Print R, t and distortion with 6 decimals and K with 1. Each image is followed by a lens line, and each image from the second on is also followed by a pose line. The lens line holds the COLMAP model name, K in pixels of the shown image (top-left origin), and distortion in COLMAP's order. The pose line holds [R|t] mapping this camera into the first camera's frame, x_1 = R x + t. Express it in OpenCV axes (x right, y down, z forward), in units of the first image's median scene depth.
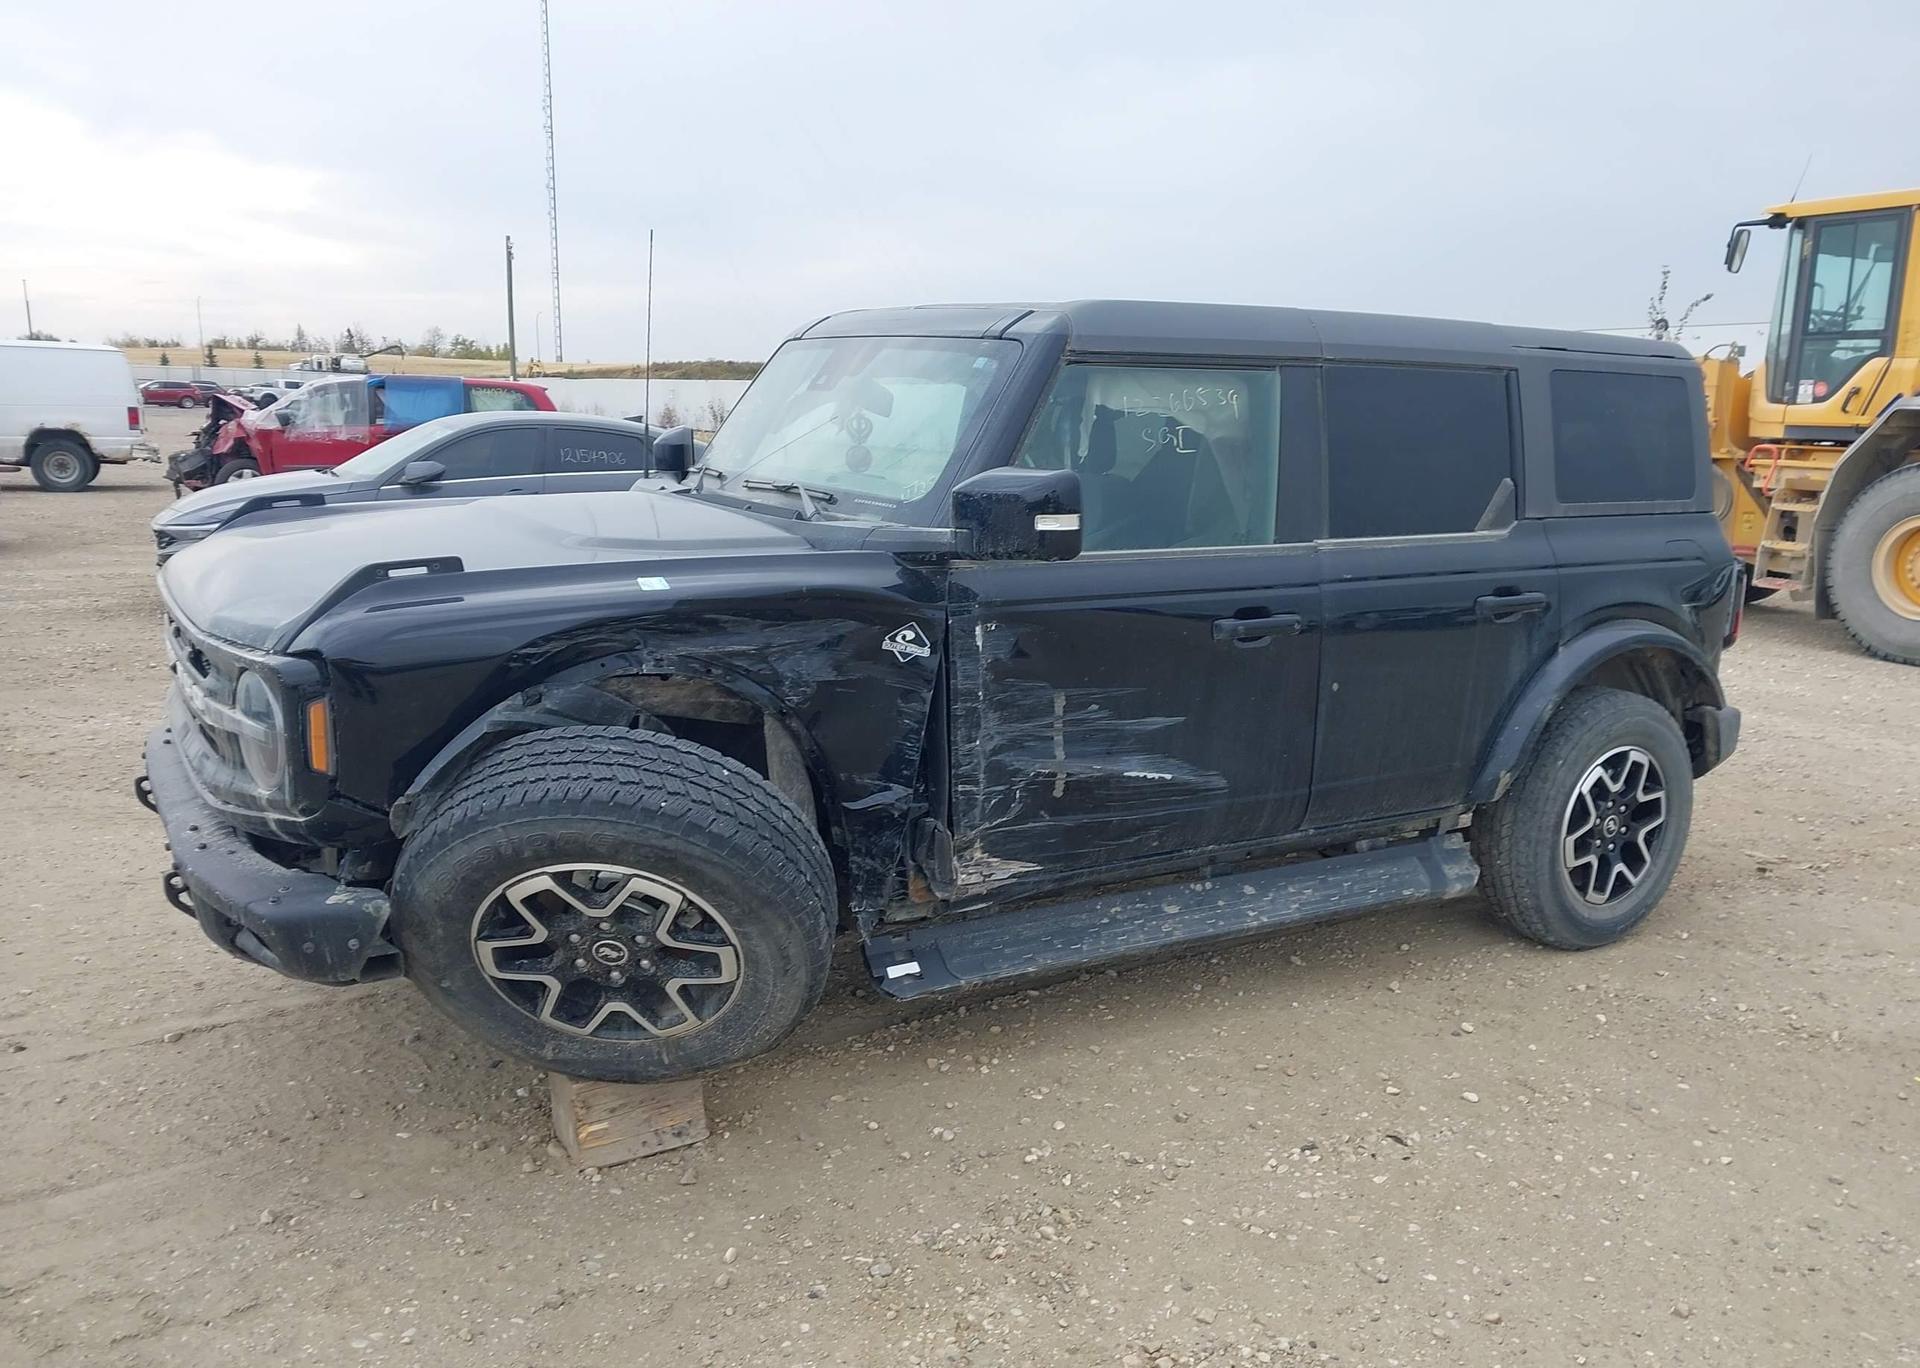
lens RADIAL K [[1521.7, 0, 1004.6], [0, 1521.7, 684.0], [0, 0, 1]] dist [0.080733, -0.133810]
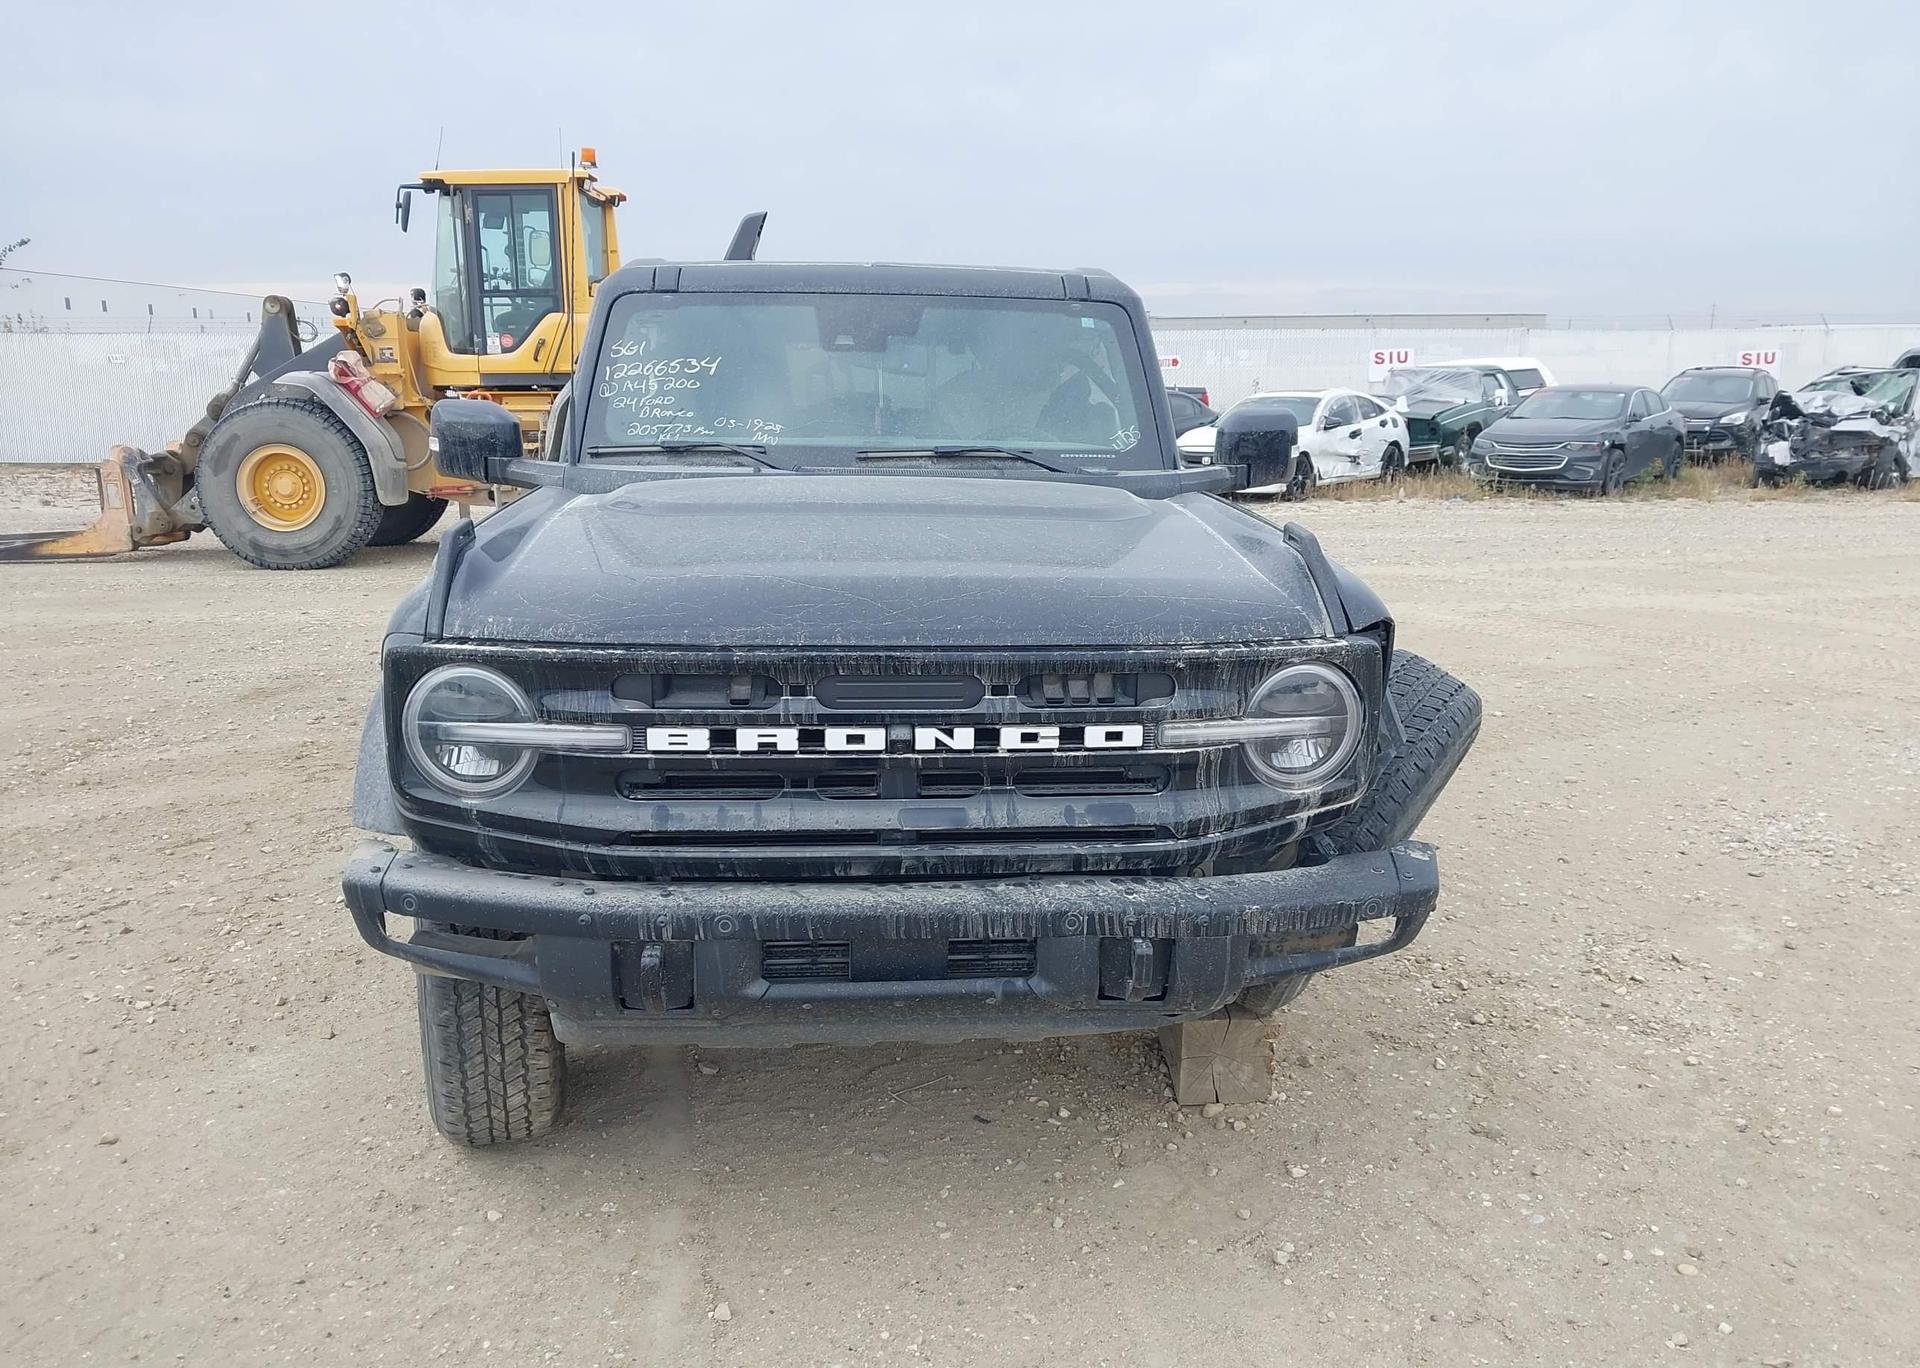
lens RADIAL K [[1521.7, 0, 962.5], [0, 1521.7, 664.1], [0, 0, 1]] dist [0.080733, -0.133810]
pose [[0.467335, -0.198400, 0.861531, -1.044749], [0.182939, 0.975104, 0.125320, -0.122326], [-0.864946, 0.099041, 0.491995, 0.546896]]
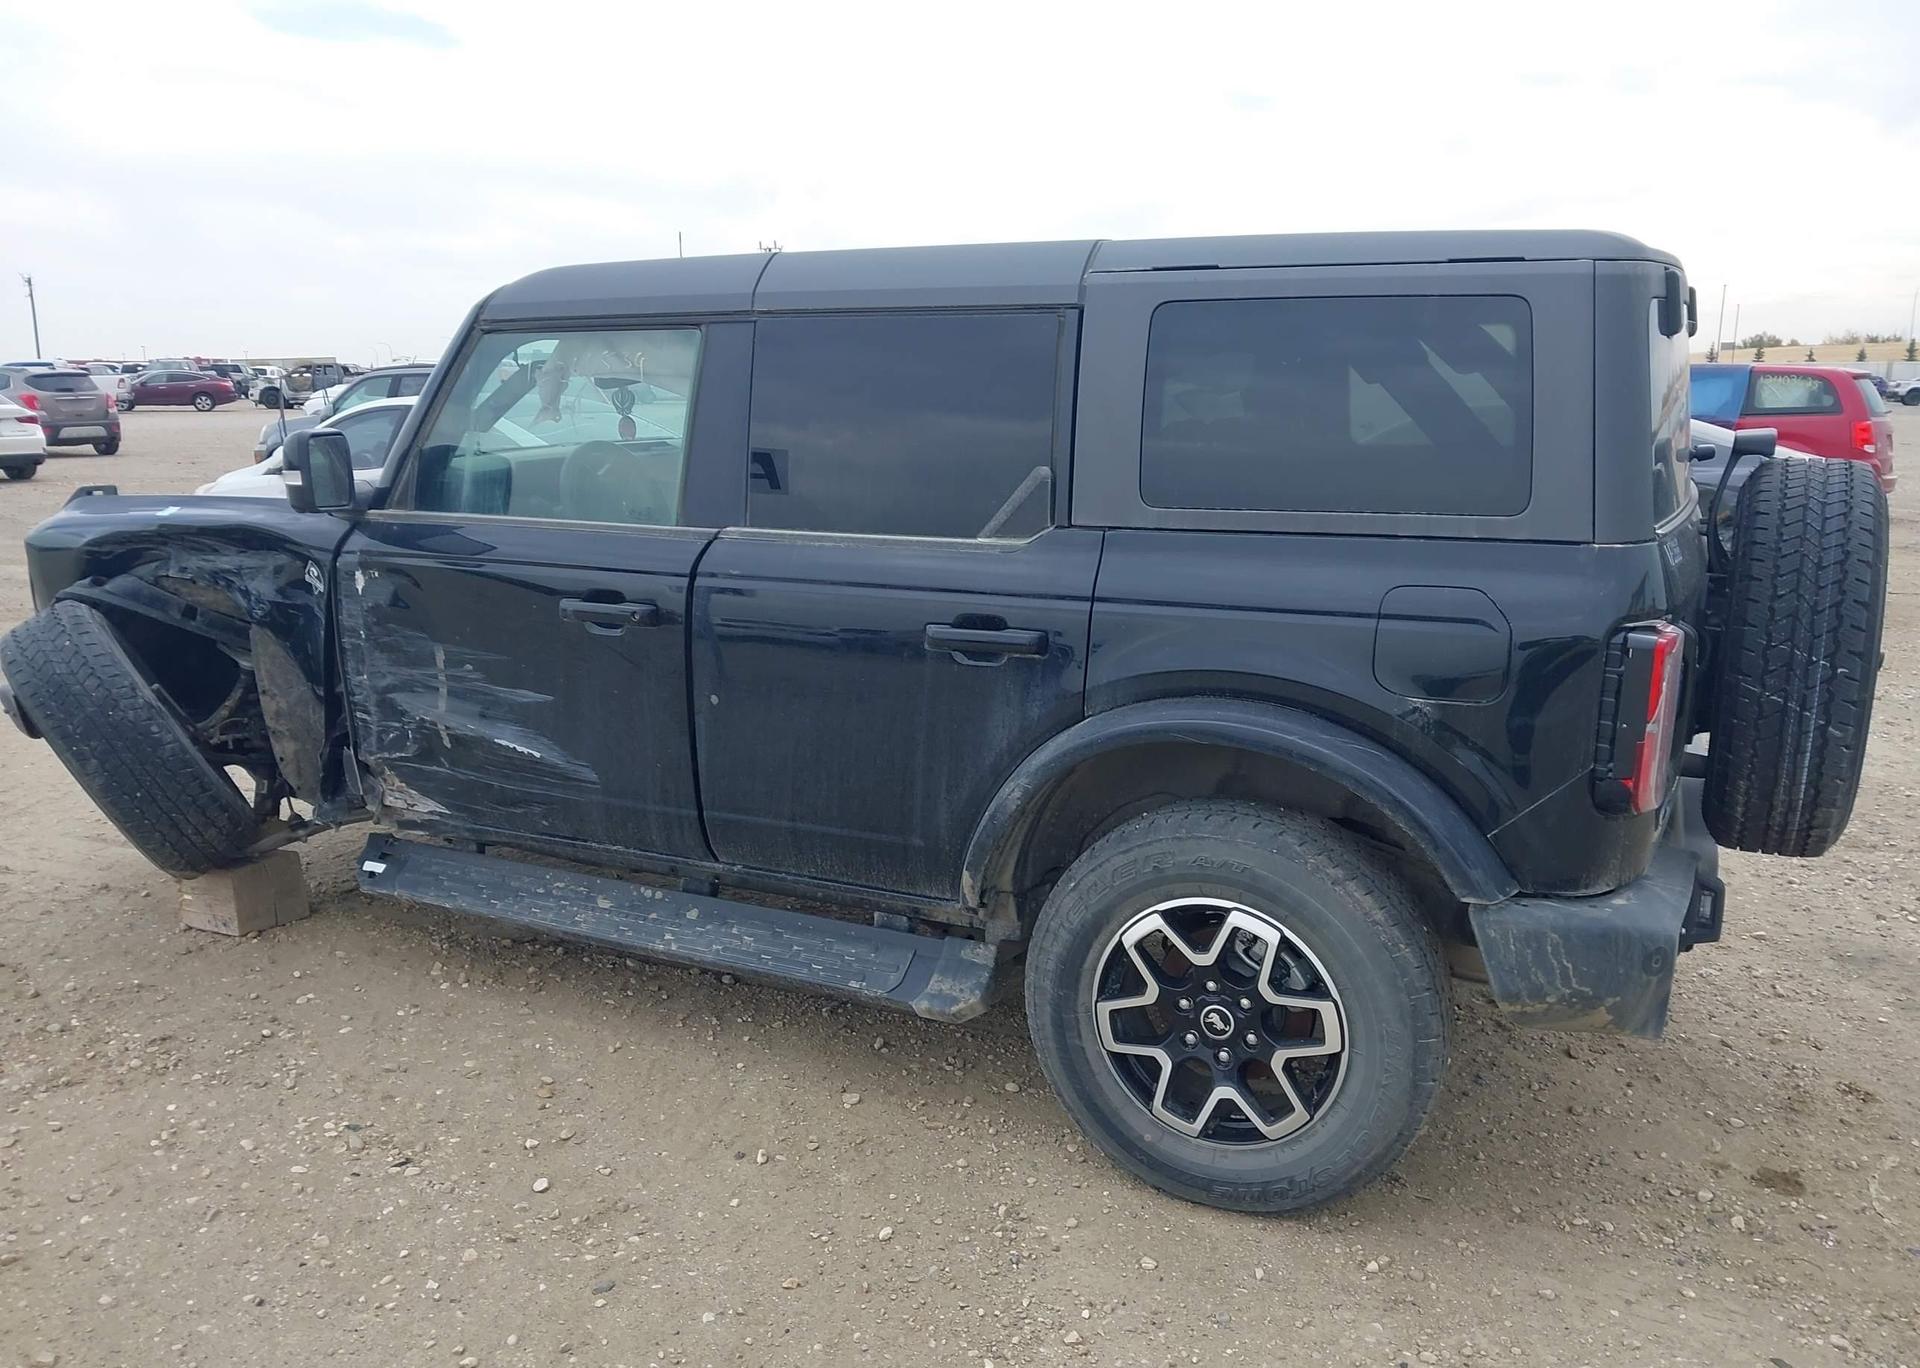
lens RADIAL K [[1521.7, 0, 978.0], [0, 1521.7, 684.9], [0, 0, 1]] dist [0.080733, -0.133810]
pose [[0.517236, 0.143611, -0.843708, 1.084585], [-0.142274, 0.986532, 0.080700, -0.102880], [0.843934, 0.078296, 0.530702, 0.725734]]
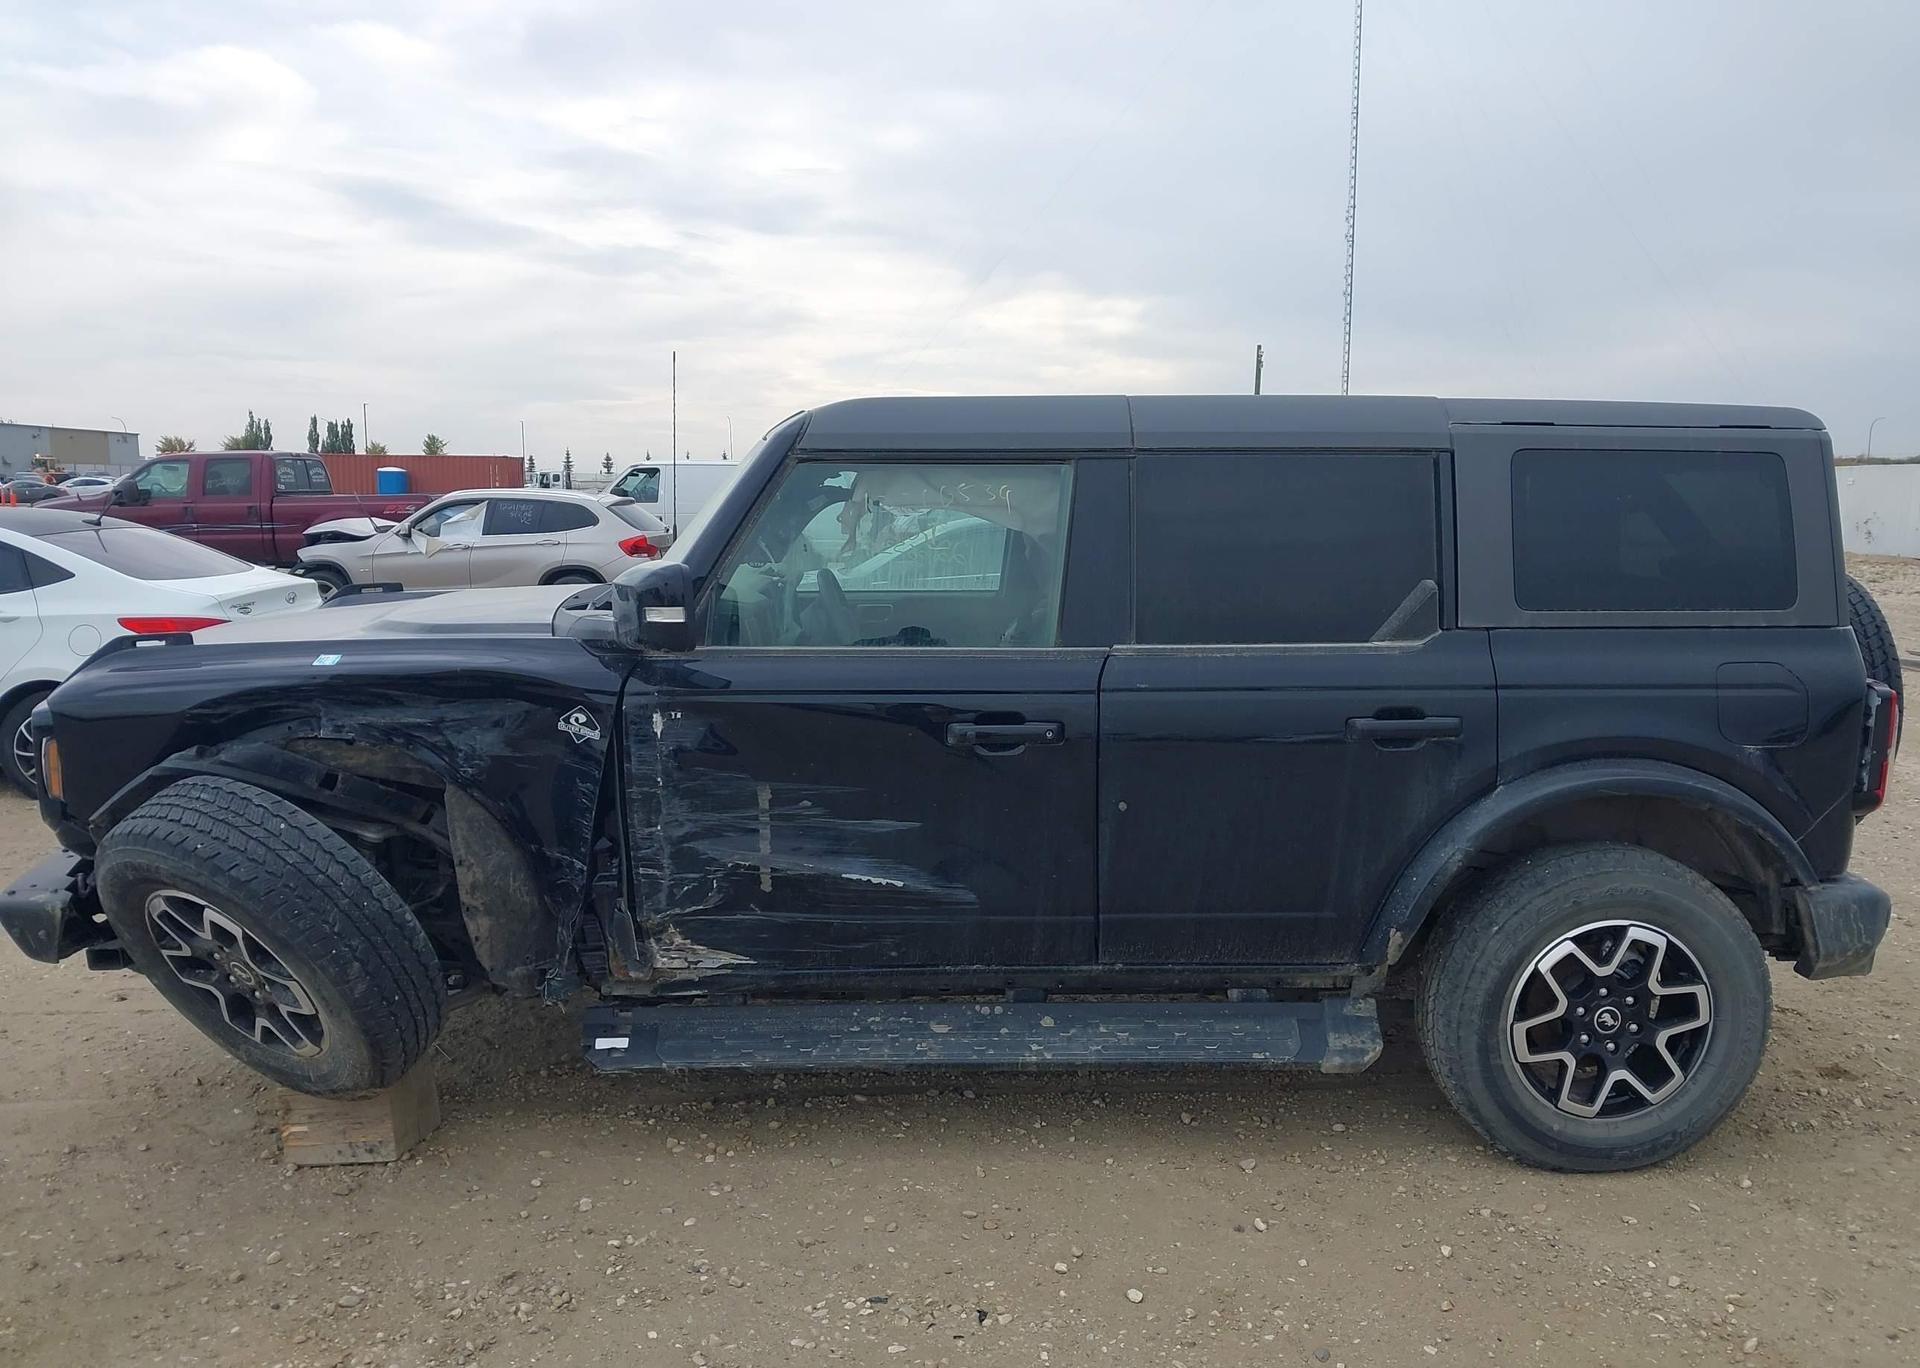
lens RADIAL K [[1521.7, 0, 972.8], [0, 1521.7, 692.4], [0, 0, 1]] dist [0.080733, -0.133810]
pose [[0.874010, 0.046398, -0.483688, 0.613920], [-0.073757, 0.996564, -0.037681, -0.026960], [0.480277, 0.068609, 0.874429, 0.180535]]
